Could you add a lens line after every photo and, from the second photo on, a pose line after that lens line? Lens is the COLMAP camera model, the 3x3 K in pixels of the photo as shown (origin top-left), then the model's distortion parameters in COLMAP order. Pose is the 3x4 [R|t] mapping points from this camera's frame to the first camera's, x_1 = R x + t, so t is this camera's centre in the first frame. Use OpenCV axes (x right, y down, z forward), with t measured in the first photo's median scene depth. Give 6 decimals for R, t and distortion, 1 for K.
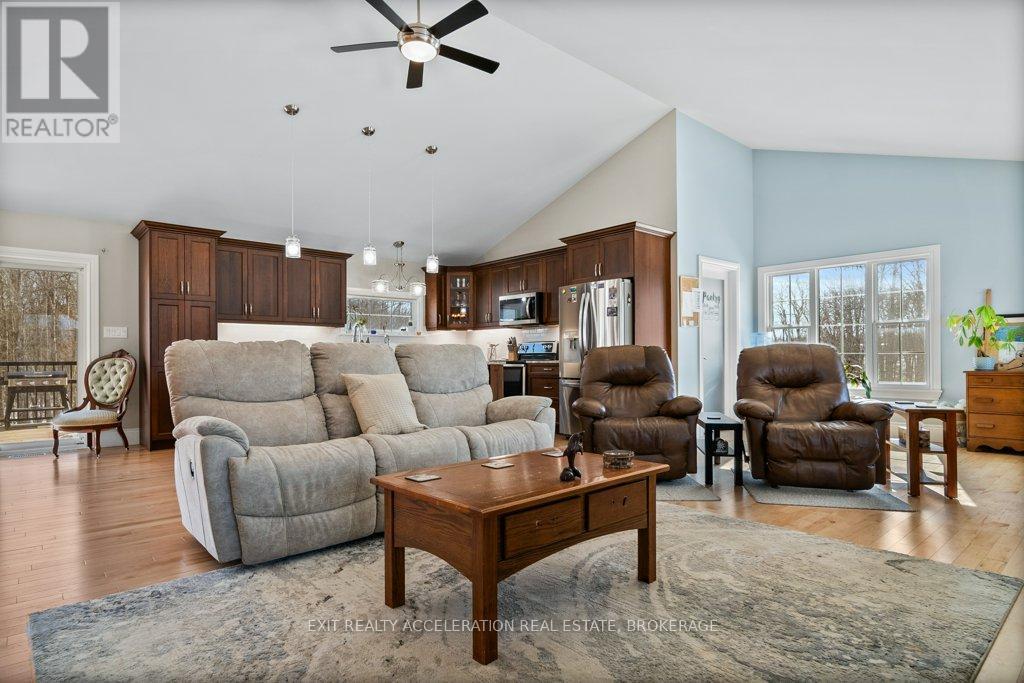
lens RADIAL K [[563.8, 0, 513.1], [0, 563.8, 355.5], [0, 0, 1]] dist [-0.004808, 0.001614]
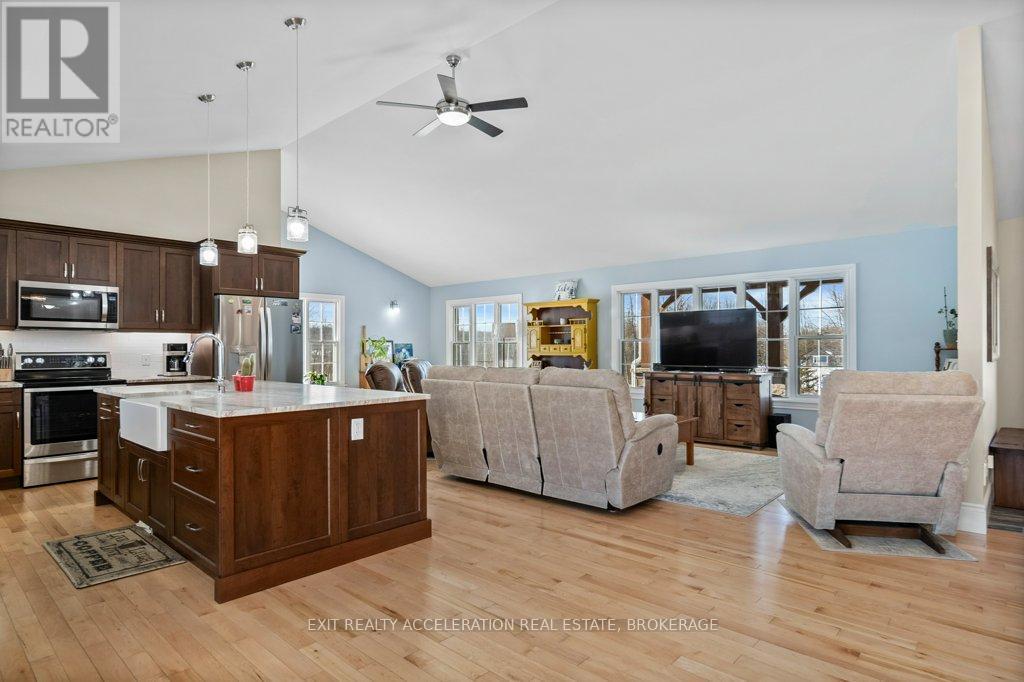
lens RADIAL K [[563.8, 0, 512.3], [0, 563.8, 346.4], [0, 0, 1]] dist [-0.004808, 0.001614]
pose [[-0.111850, 0.009248, 0.993682, -0.894504], [-0.003262, 0.999948, -0.009673, -0.033907], [-0.993720, -0.004323, -0.111814, 0.667639]]
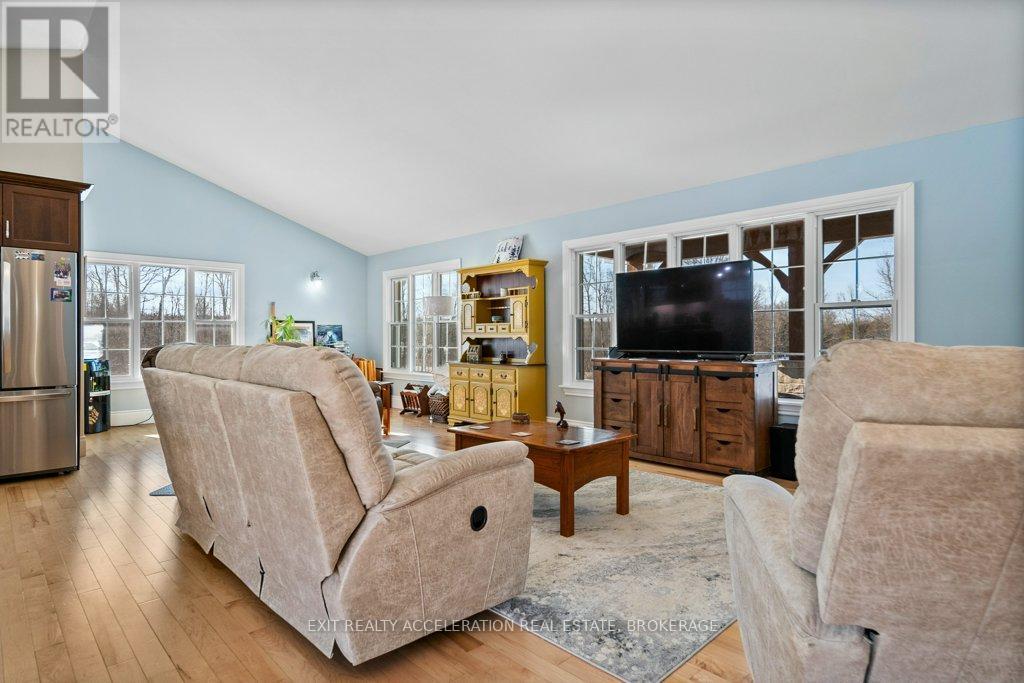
lens RADIAL K [[563.8, 0, 515.2], [0, 563.8, 341.6], [0, 0, 1]] dist [-0.004808, 0.001614]
pose [[-0.045850, 0.000904, 0.998948, -0.560798], [-0.003848, 0.999992, -0.001082, -0.017259], [-0.998941, -0.003893, -0.045846, 0.410358]]
